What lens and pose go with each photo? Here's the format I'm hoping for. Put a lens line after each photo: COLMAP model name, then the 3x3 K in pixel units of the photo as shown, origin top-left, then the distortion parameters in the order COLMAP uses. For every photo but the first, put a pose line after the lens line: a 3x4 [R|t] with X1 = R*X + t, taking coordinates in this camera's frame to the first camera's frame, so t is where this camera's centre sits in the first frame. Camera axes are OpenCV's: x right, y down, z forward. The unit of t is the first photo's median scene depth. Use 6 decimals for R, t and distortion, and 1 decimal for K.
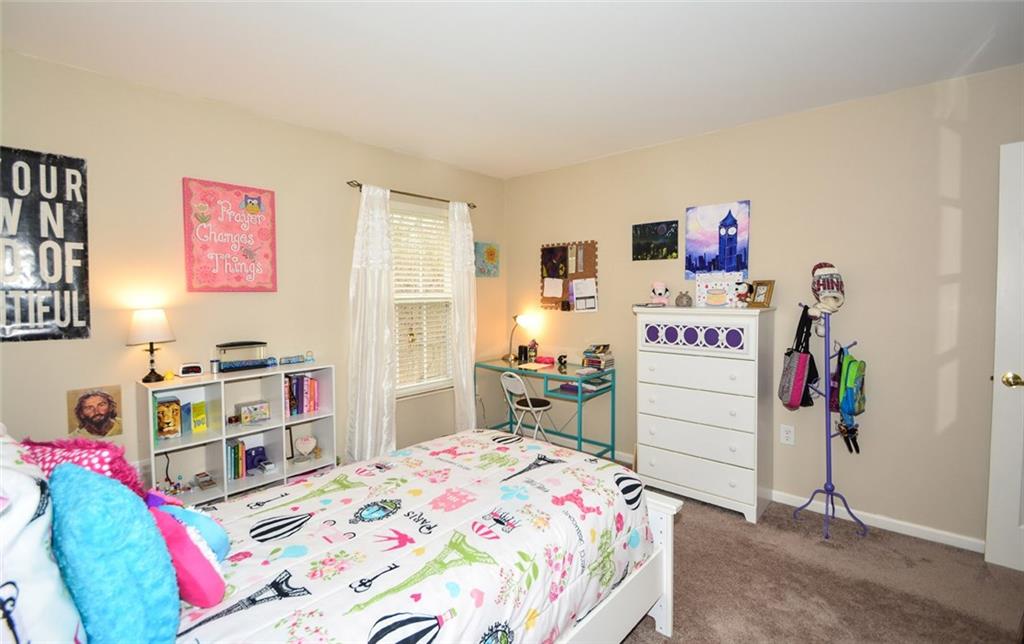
lens RADIAL K [[460.6, 0, 512.4], [0, 460.6, 301.4], [0, 0, 1]] dist [-0.016482, -0.000399]
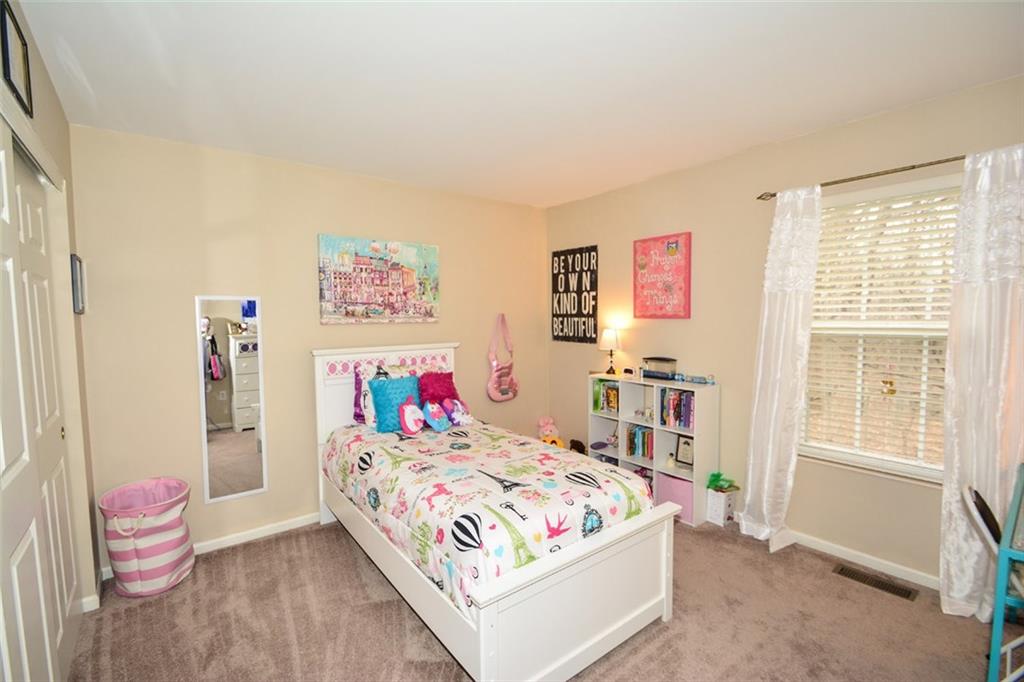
lens RADIAL K [[450.8, 0, 496.7], [0, 450.8, 342.3], [0, 0, 1]] dist [0.016432, -0.017657]
pose [[-0.207162, 0.073347, -0.975553, 0.936031], [0.000922, 0.997200, 0.074779, -0.062832], [0.978306, 0.014592, -0.206649, 1.003559]]
